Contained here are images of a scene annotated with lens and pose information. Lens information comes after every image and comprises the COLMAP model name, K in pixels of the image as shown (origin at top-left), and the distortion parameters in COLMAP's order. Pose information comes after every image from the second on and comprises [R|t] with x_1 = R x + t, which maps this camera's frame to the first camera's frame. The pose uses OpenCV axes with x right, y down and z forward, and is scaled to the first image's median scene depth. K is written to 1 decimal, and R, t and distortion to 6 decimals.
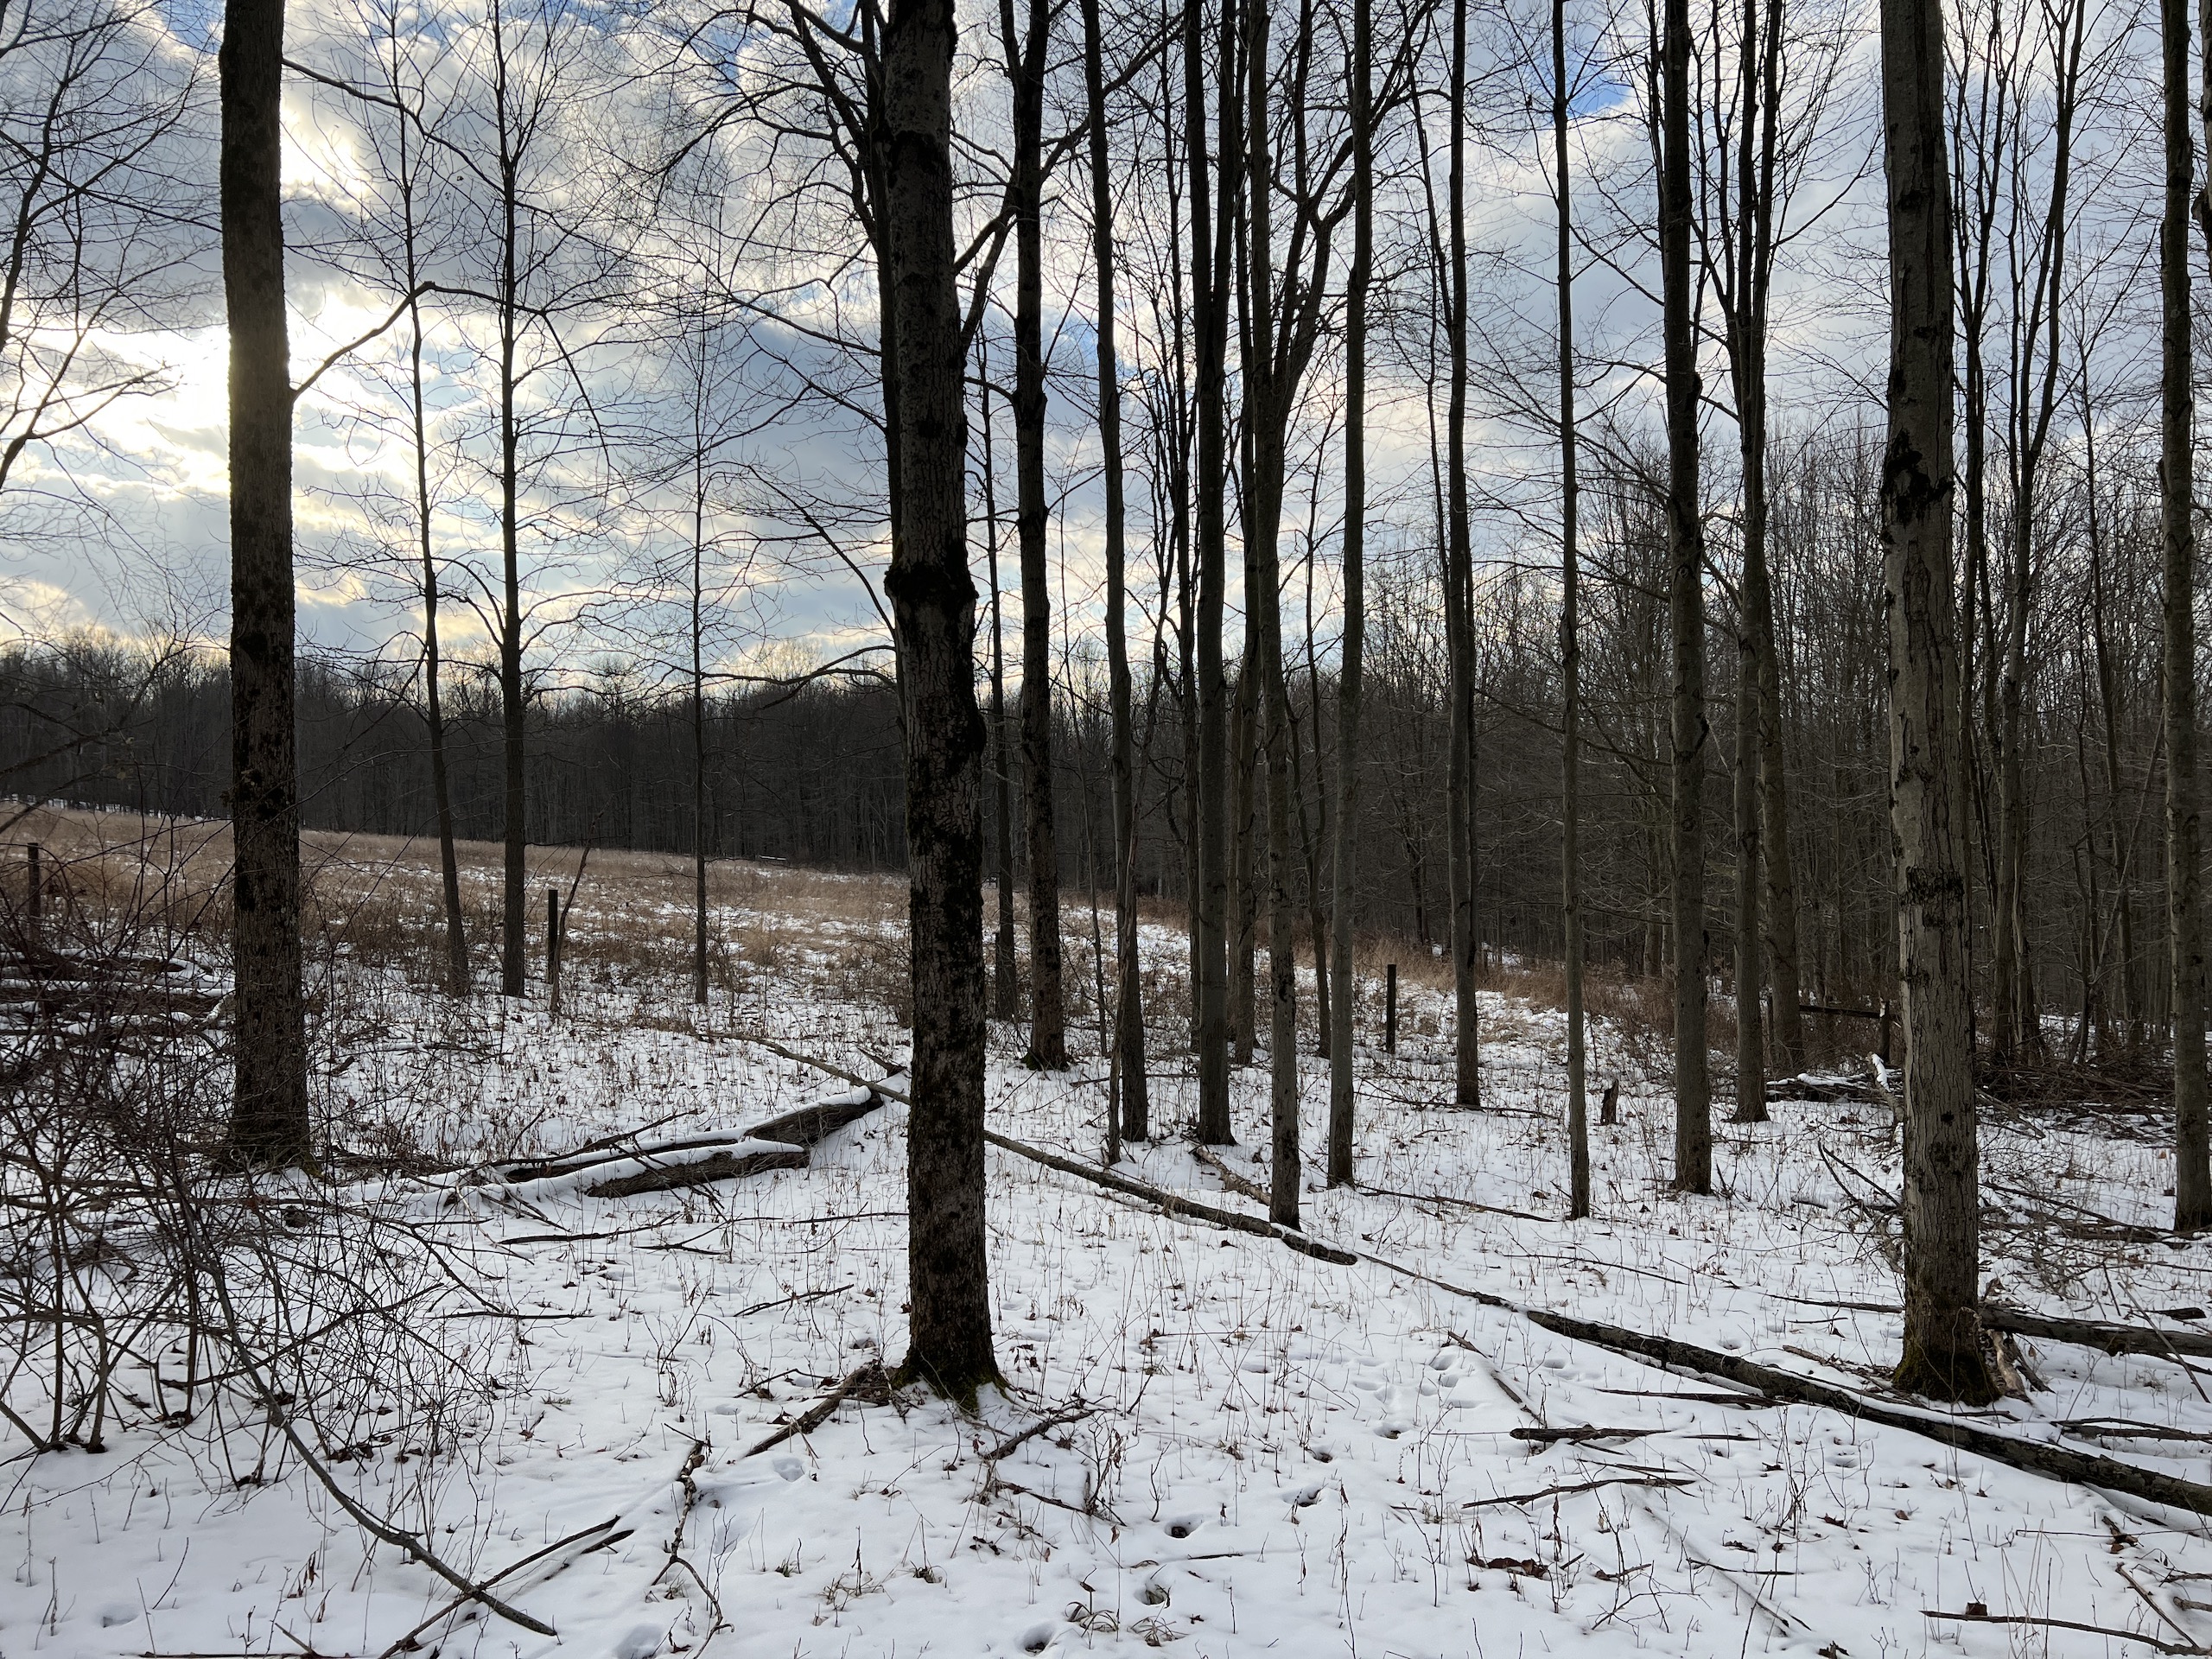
lens RADIAL K [[1667.7, 0, 1107.5], [0, 1667.7, 822.1], [0, 0, 1]] dist [0.047773, -0.040773]
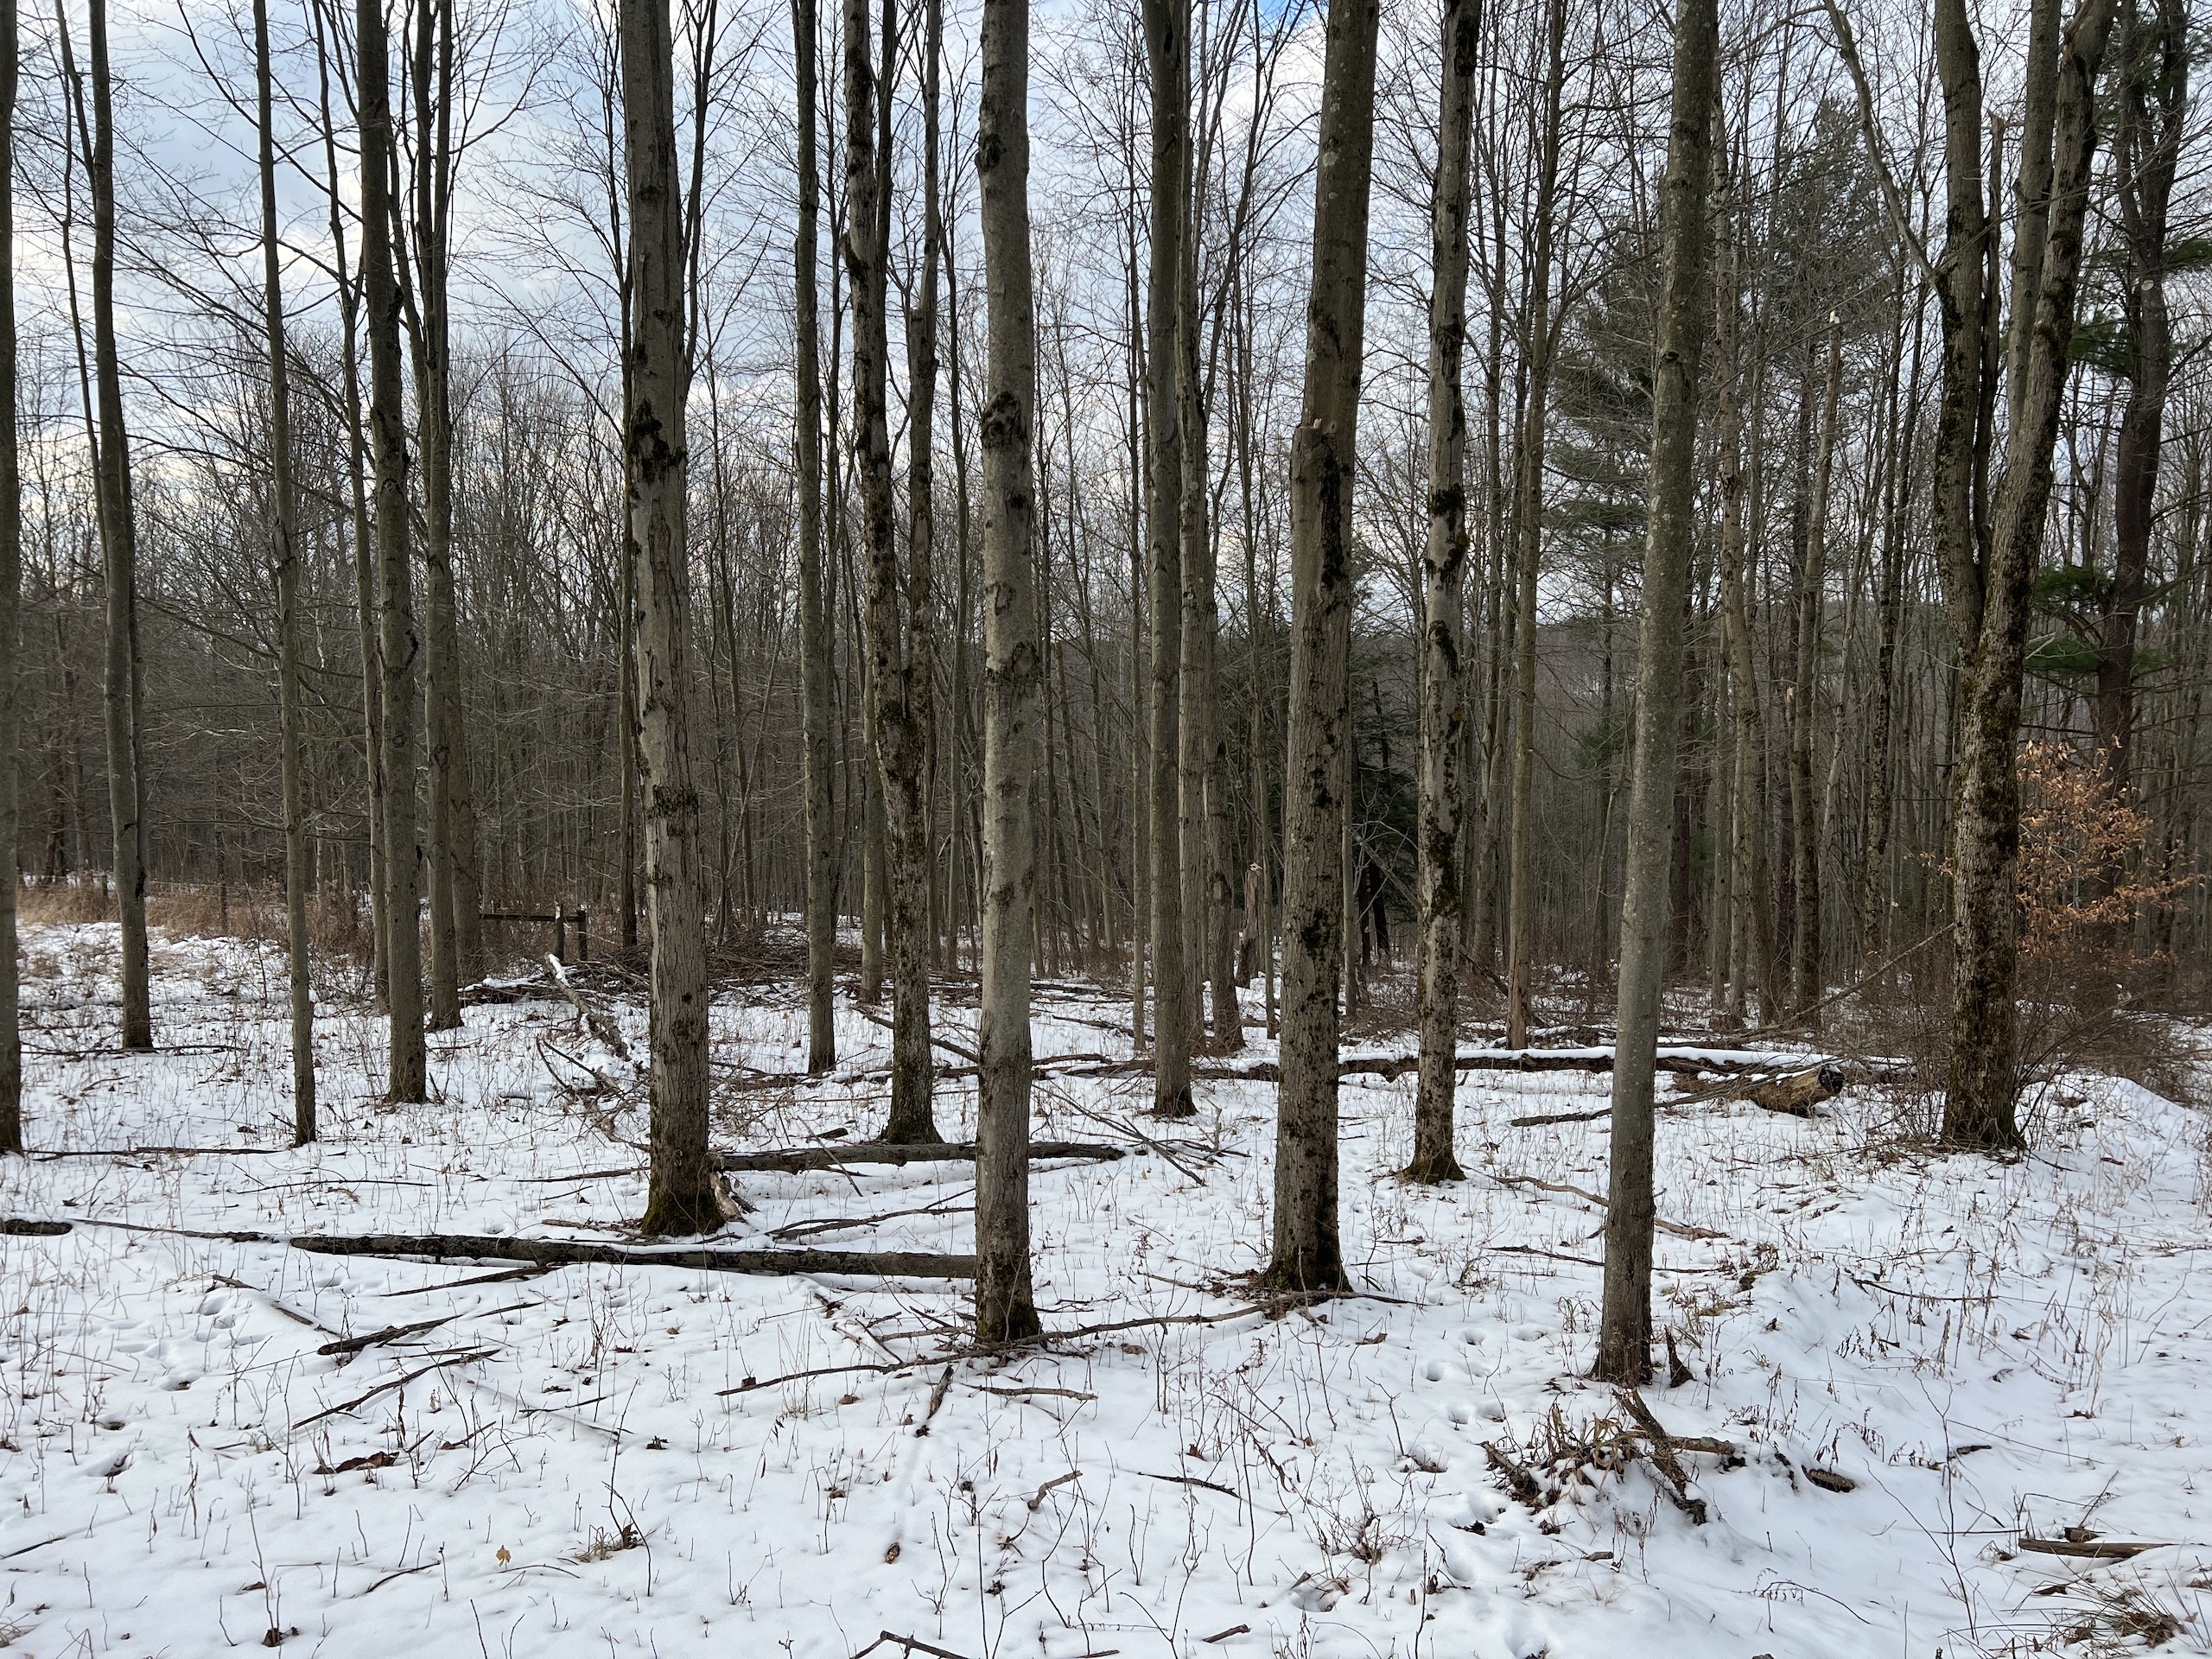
lens RADIAL K [[1667.7, 0, 1110.0], [0, 1667.7, 826.7], [0, 0, 1]] dist [0.047773, -0.040773]
pose [[0.717681, -0.028929, 0.695771, -0.094580], [-0.010103, 0.998599, 0.051942, -0.007398], [-0.696298, -0.044307, 0.716384, -0.036222]]
